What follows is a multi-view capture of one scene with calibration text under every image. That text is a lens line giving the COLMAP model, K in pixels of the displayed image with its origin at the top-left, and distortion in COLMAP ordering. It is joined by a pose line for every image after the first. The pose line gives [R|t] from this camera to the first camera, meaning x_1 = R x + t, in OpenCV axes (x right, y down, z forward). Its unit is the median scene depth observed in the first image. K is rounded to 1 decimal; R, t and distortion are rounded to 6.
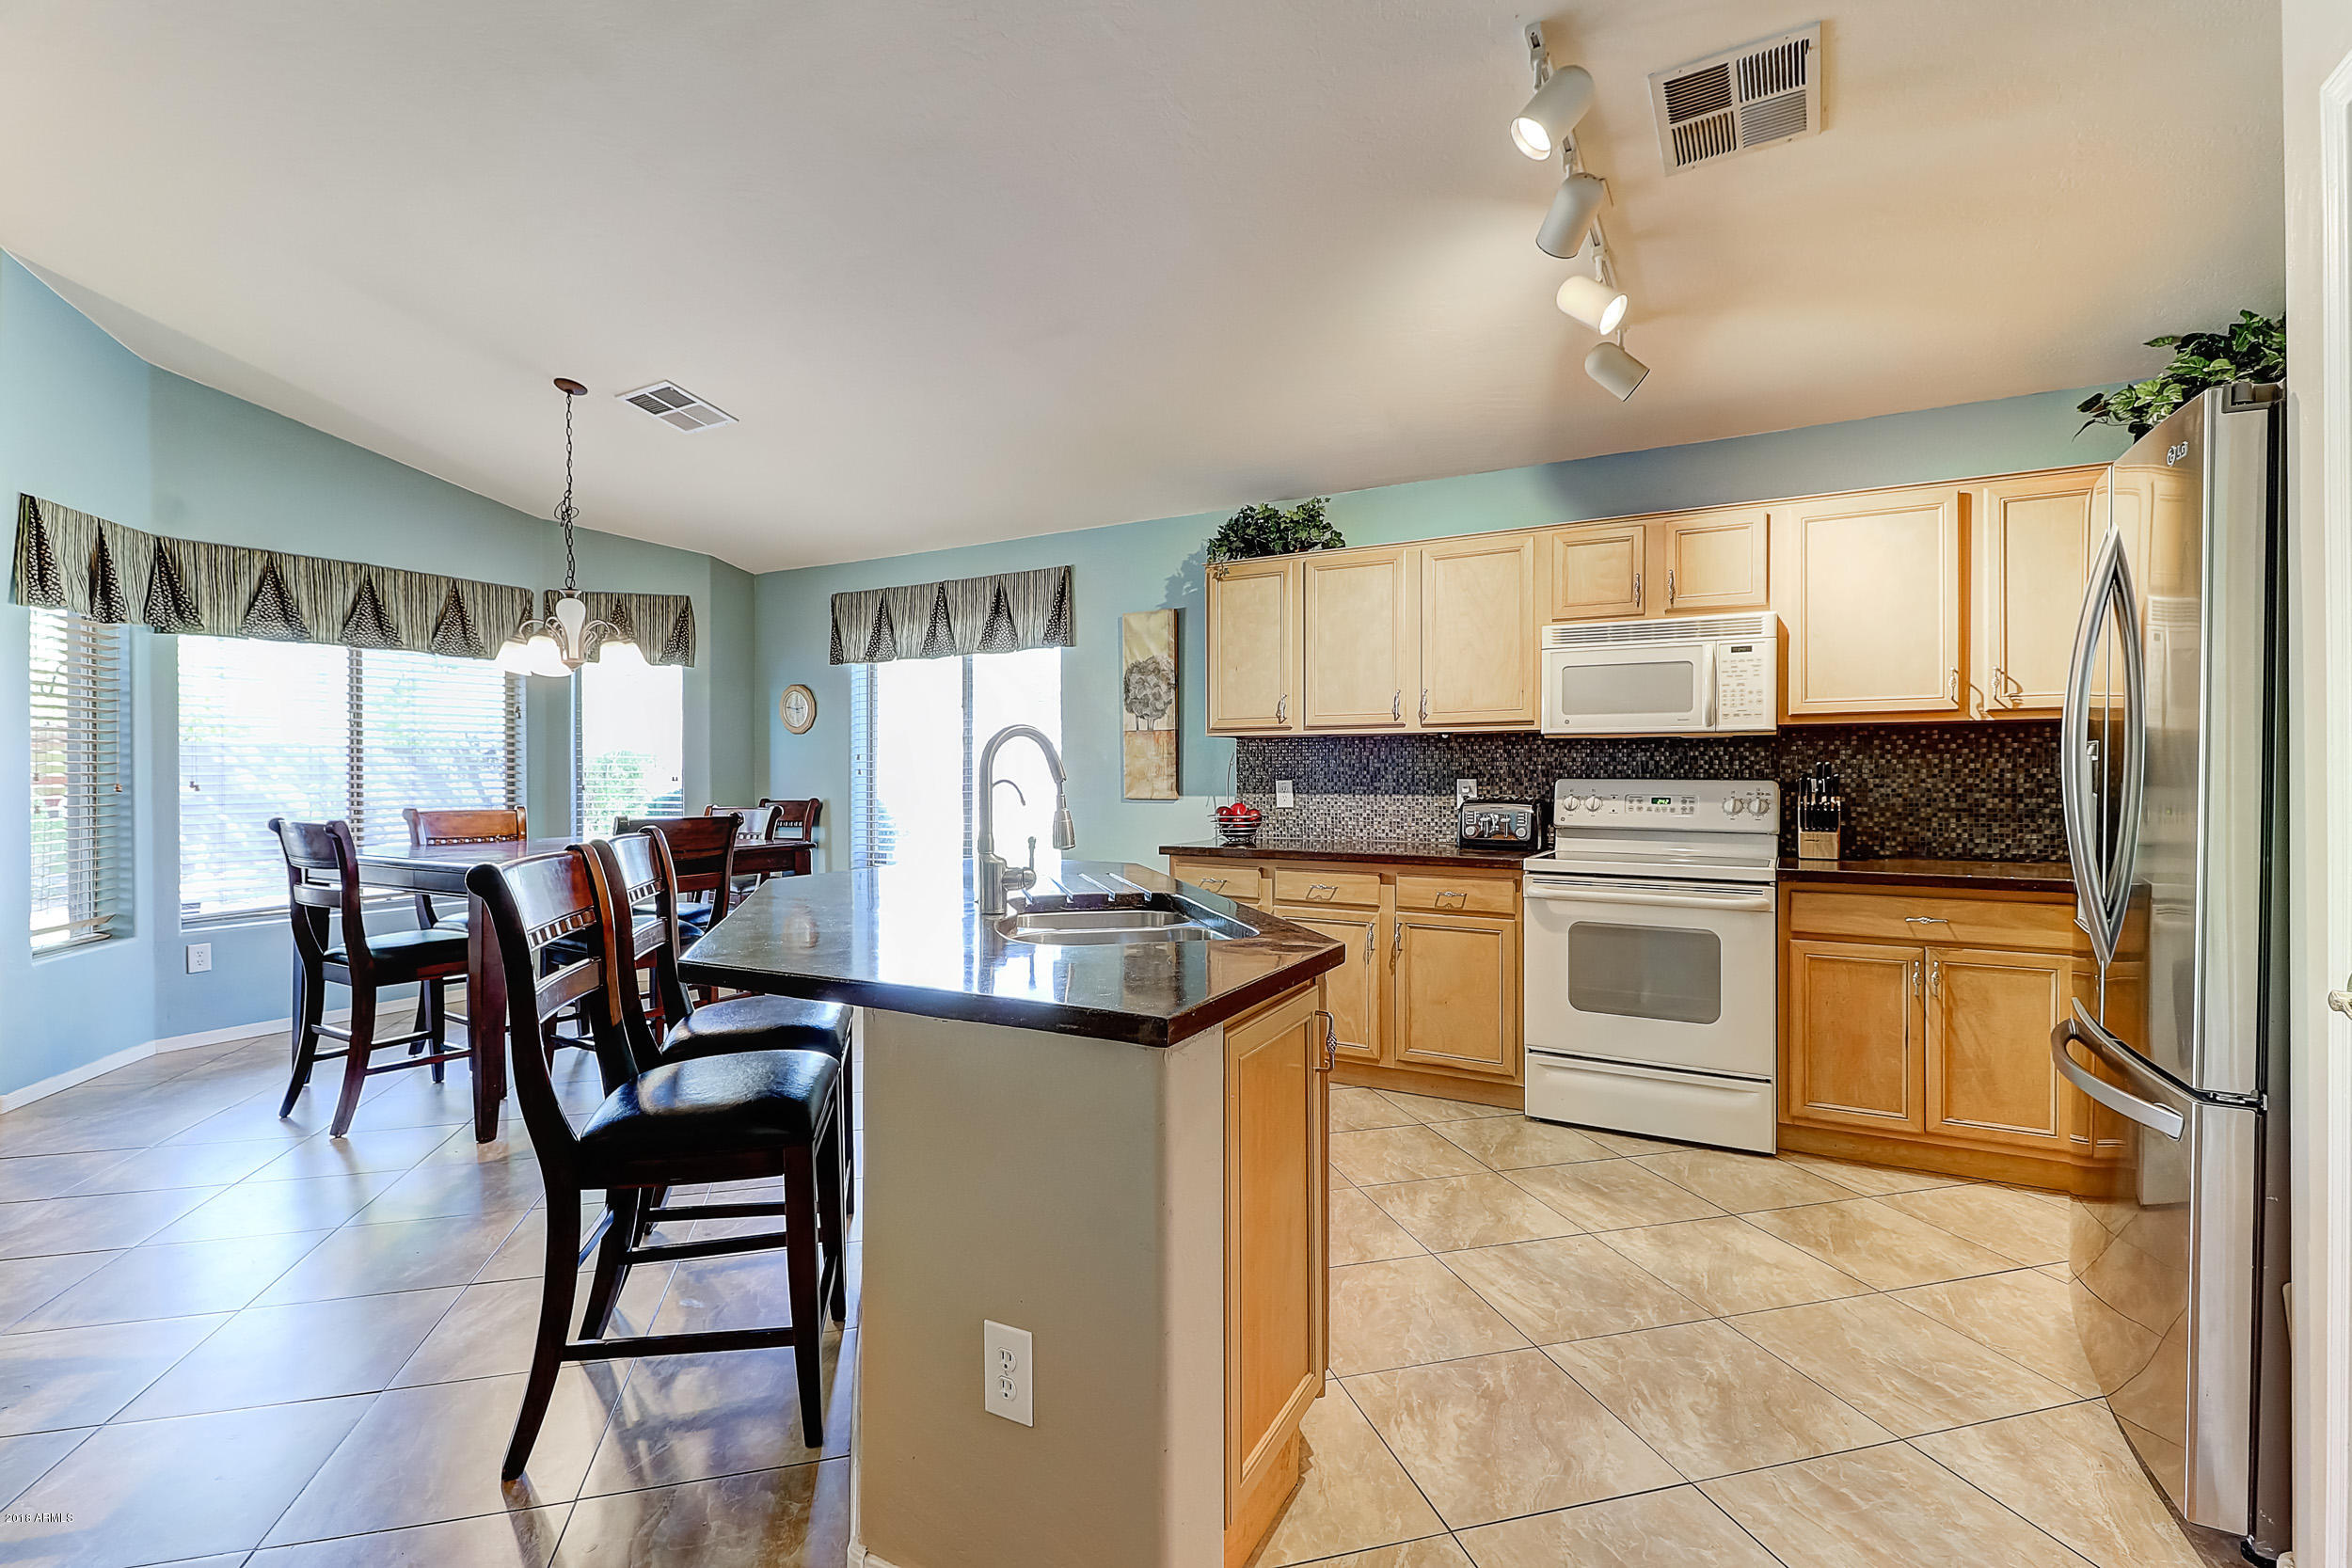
lens RADIAL K [[1082.7, 0, 1171.6], [0, 1082.7, 785.1], [0, 0, 1]] dist [0.013323, -0.011395]
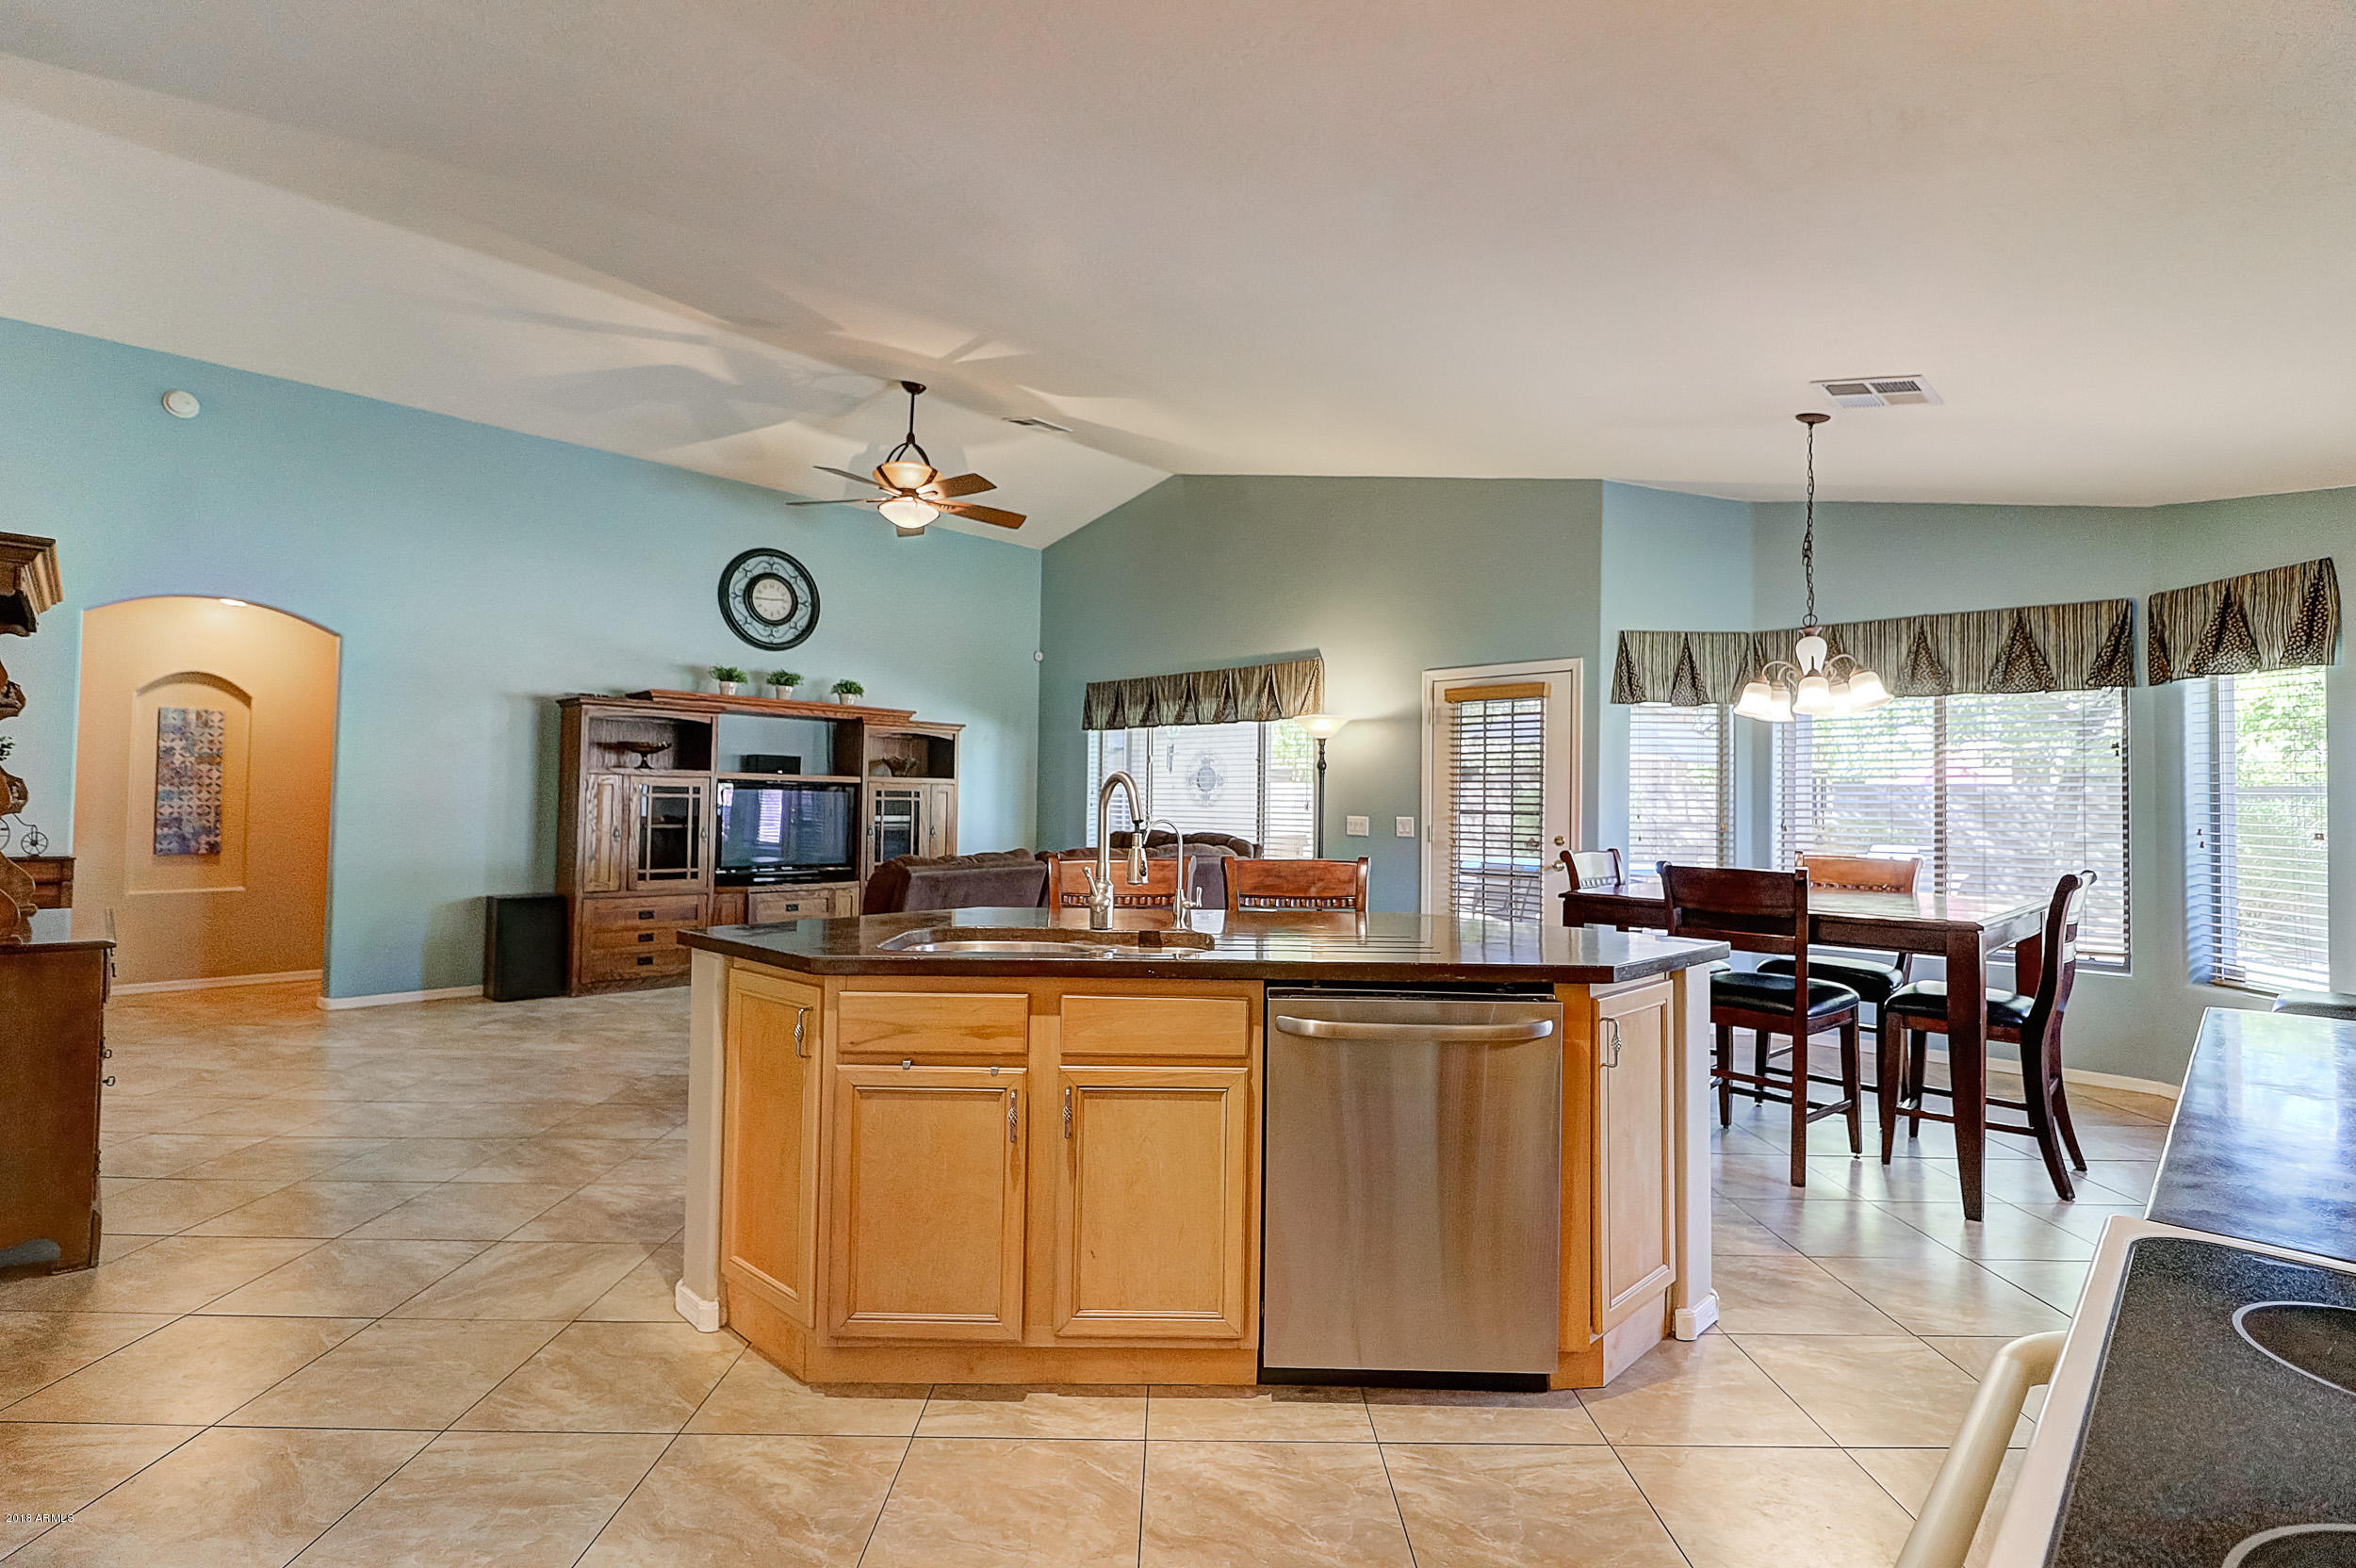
lens RADIAL K [[1084.6, 0, 1186.1], [0, 1084.6, 778.6], [0, 0, 1]] dist [0.013323, -0.011395]
pose [[-0.250755, -0.023464, -0.967766, 0.567992], [-0.028362, 0.999455, -0.016883, -0.017401], [0.967635, 0.023215, -0.251284, 0.797178]]
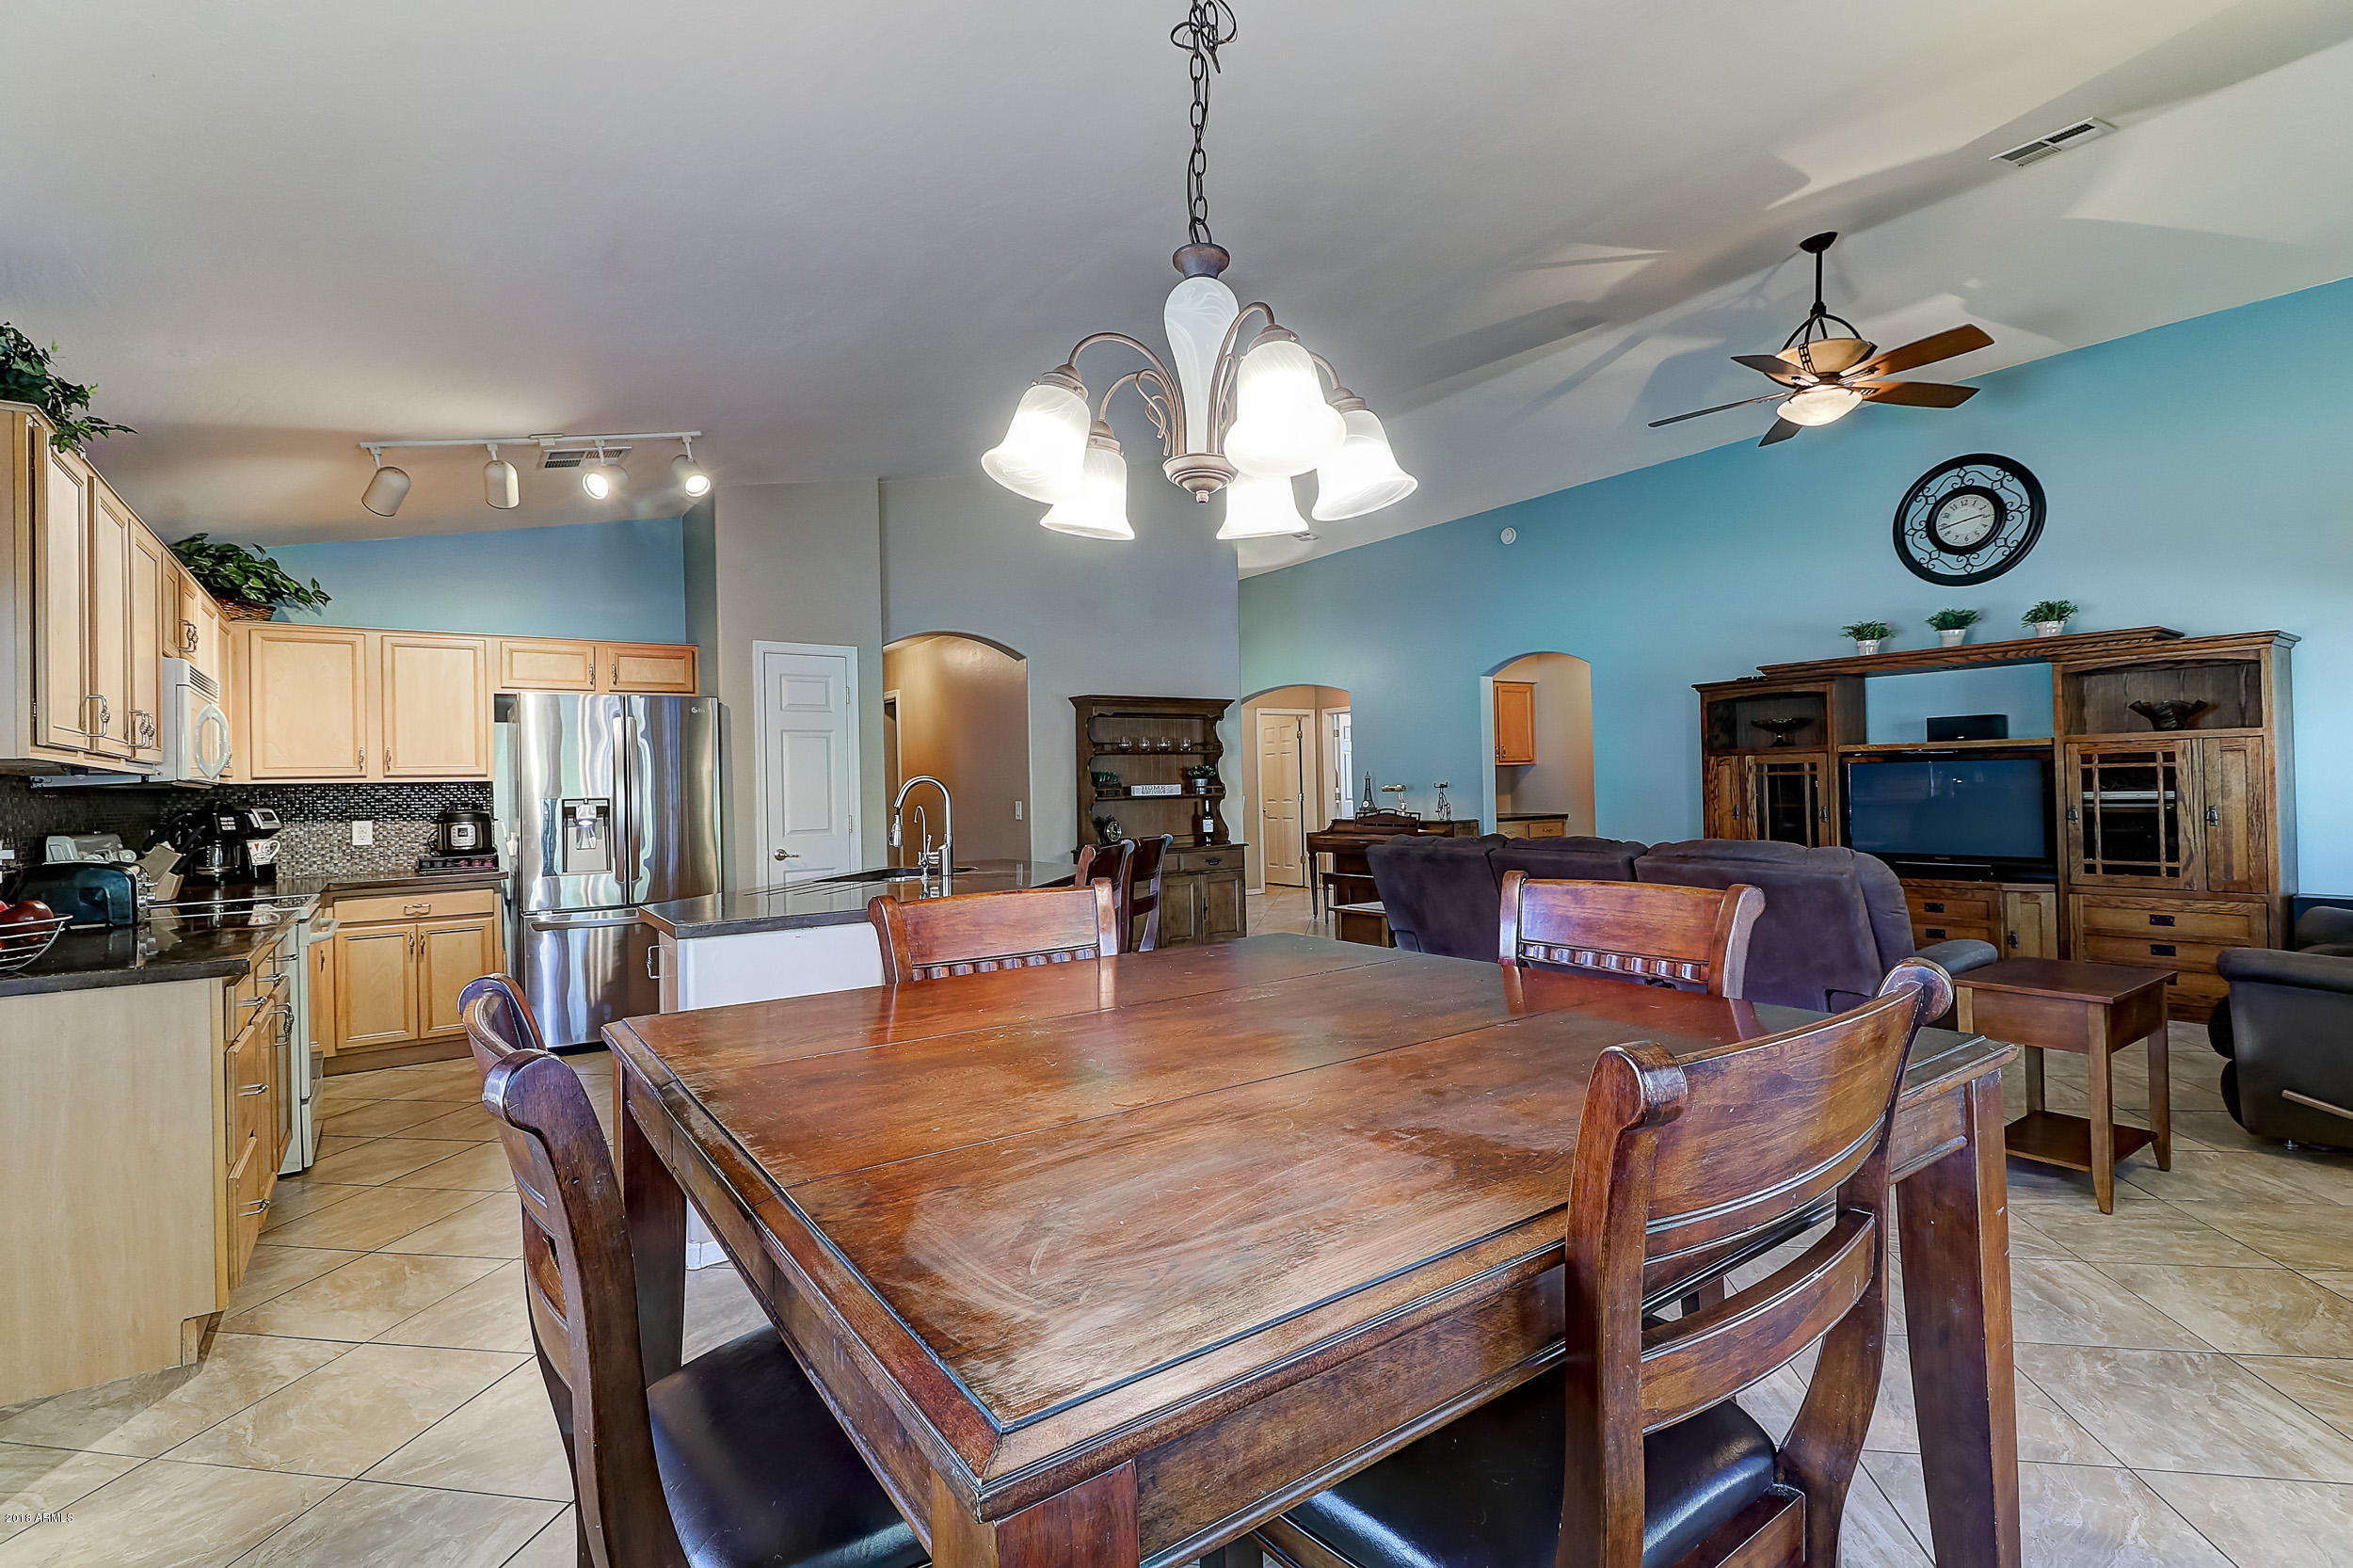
lens RADIAL K [[1083.3, 0, 1168.2], [0, 1083.3, 777.7], [0, 0, 1]] dist [0.013323, -0.011395]
pose [[-0.910770, 0.031620, 0.411702, -0.746627], [0.033468, 0.999436, -0.002723, -0.018734], [-0.411556, 0.011299, -0.911314, 1.471303]]
